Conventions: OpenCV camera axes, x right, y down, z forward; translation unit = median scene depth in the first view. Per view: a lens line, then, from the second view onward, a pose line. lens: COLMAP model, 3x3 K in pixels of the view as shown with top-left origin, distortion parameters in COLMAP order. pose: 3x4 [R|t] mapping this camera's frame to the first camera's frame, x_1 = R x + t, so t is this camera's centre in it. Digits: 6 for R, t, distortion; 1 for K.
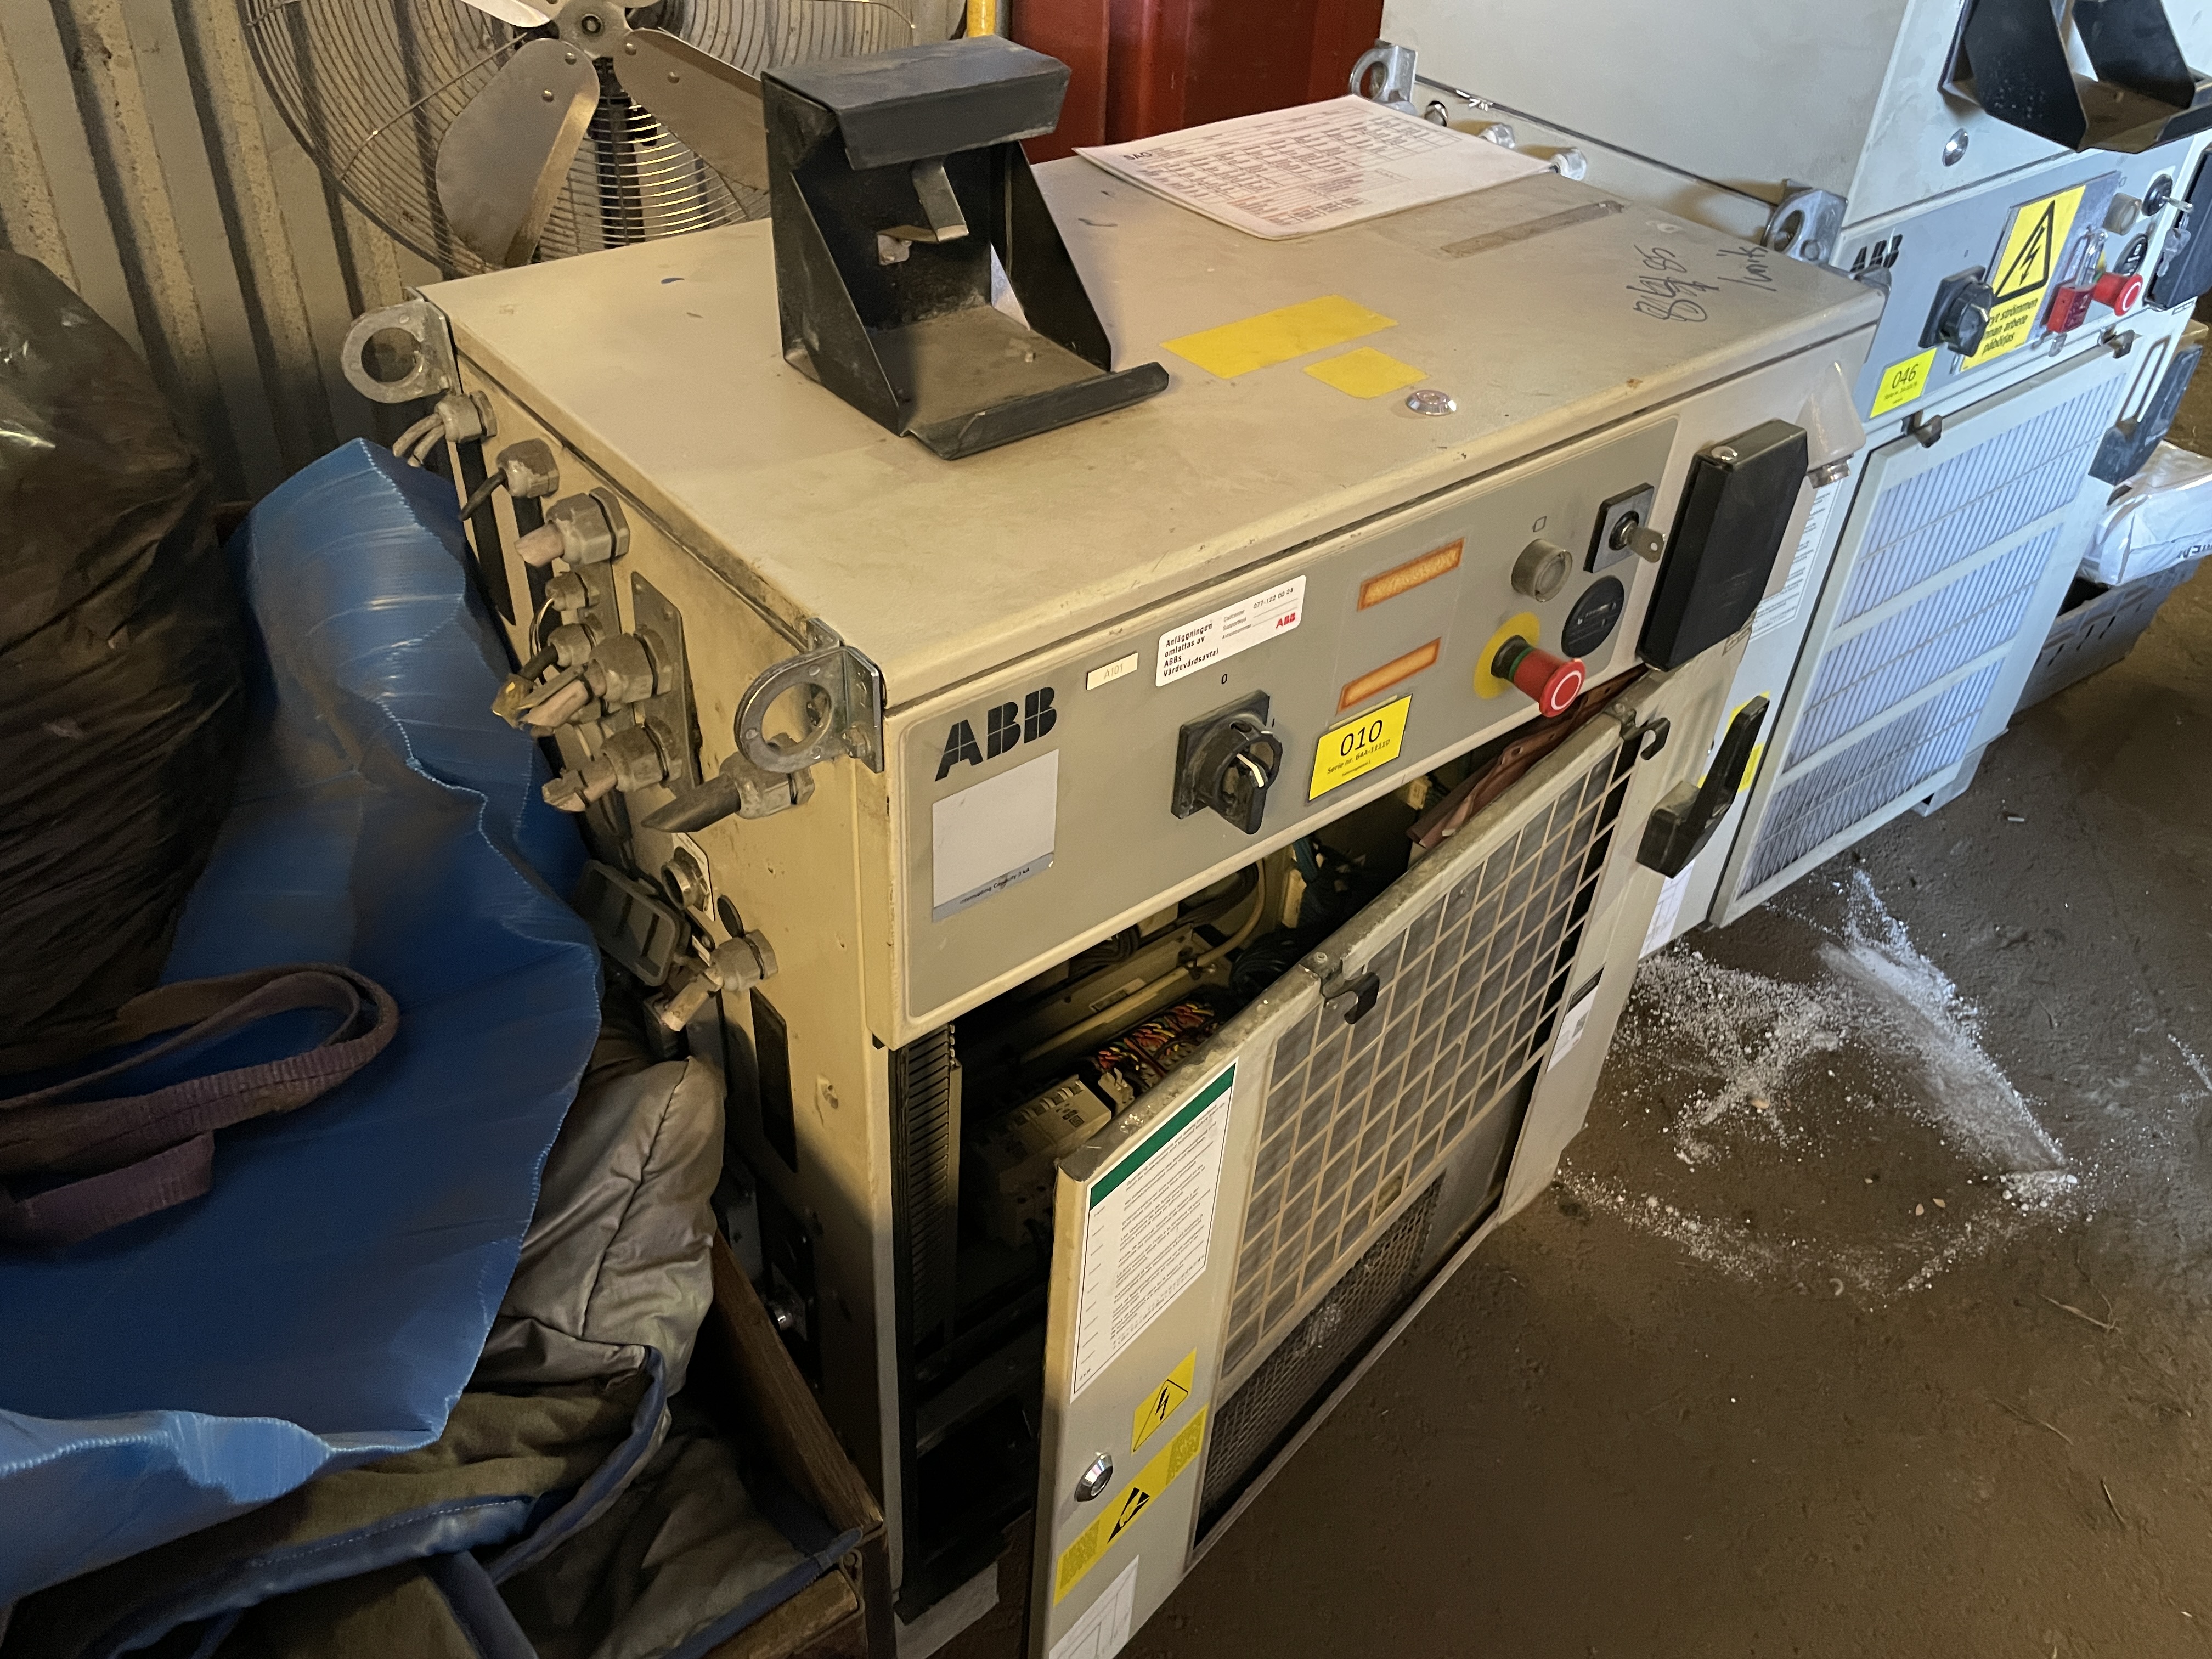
lens RADIAL K [[1717.5, 0, 1109.0], [0, 1717.5, 833.6], [0, 0, 1]] dist [0.058244, -0.077260]
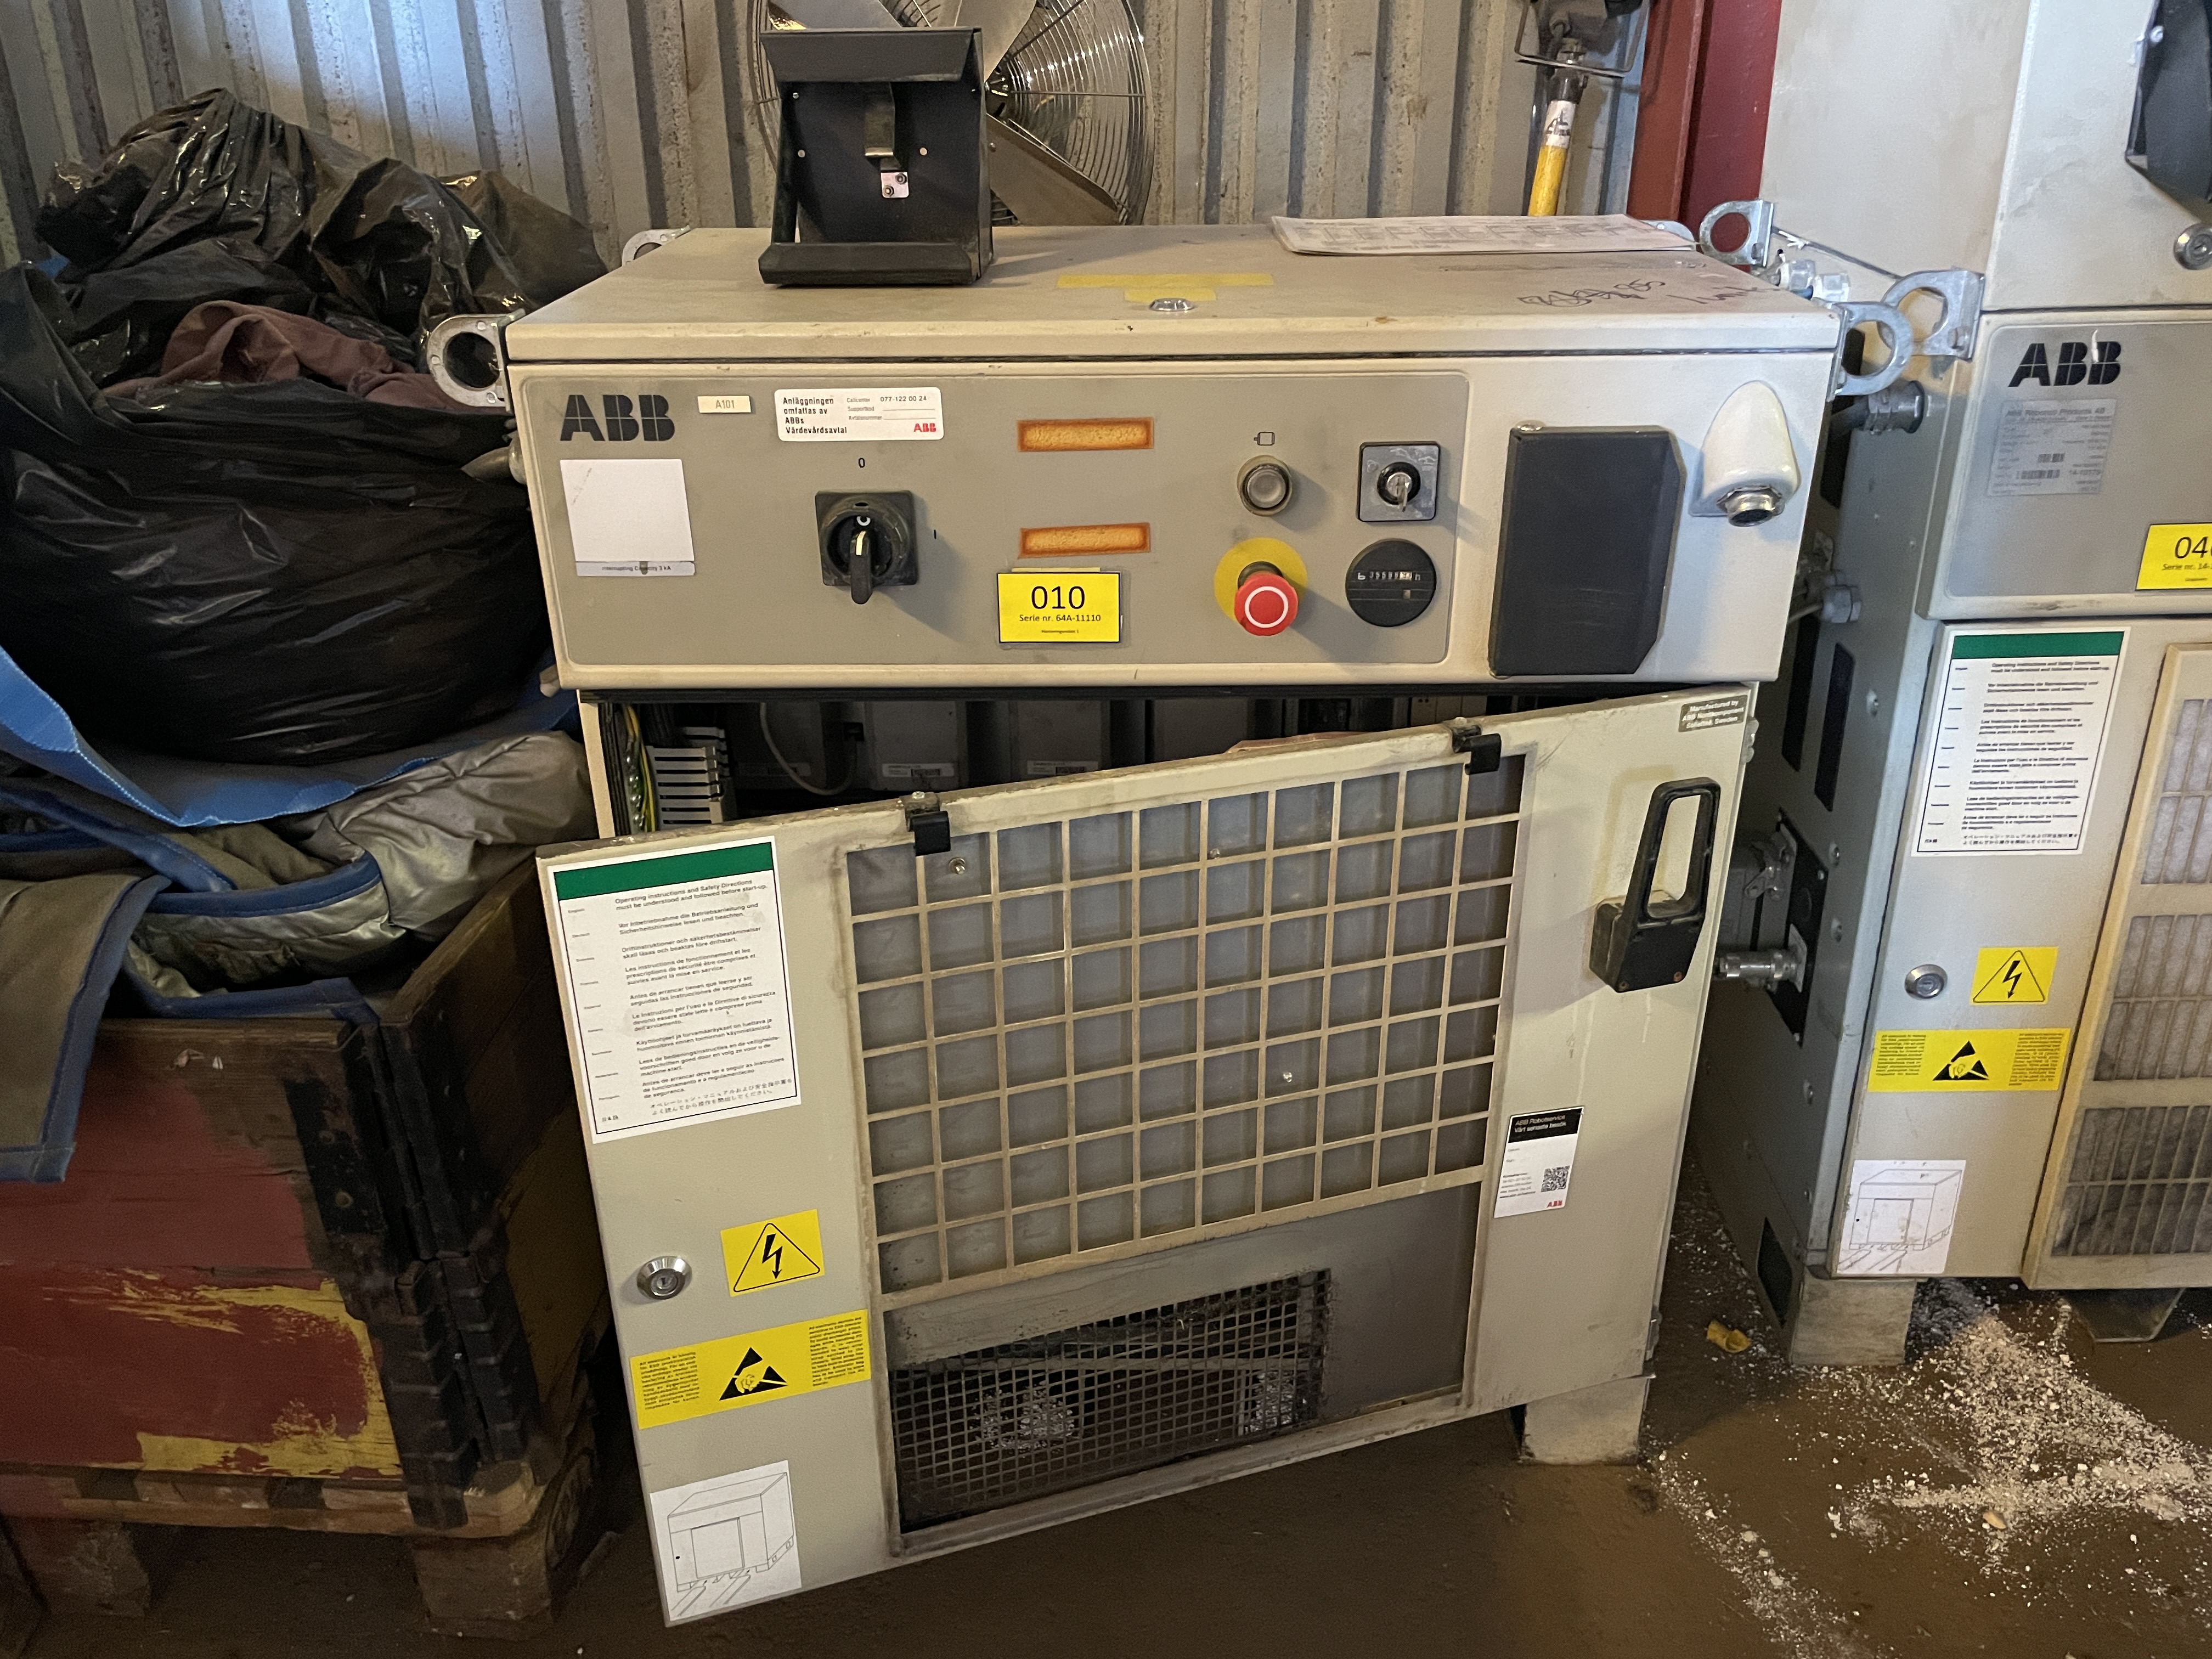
lens RADIAL K [[1717.5, 0, 1093.7], [0, 1717.5, 835.6], [0, 0, 1]] dist [0.058244, -0.077260]
pose [[0.759960, 0.225059, -0.609761, 0.755989], [-0.363967, 0.924611, -0.112353, 0.174055], [0.538506, 0.307317, 0.784581, 0.176128]]
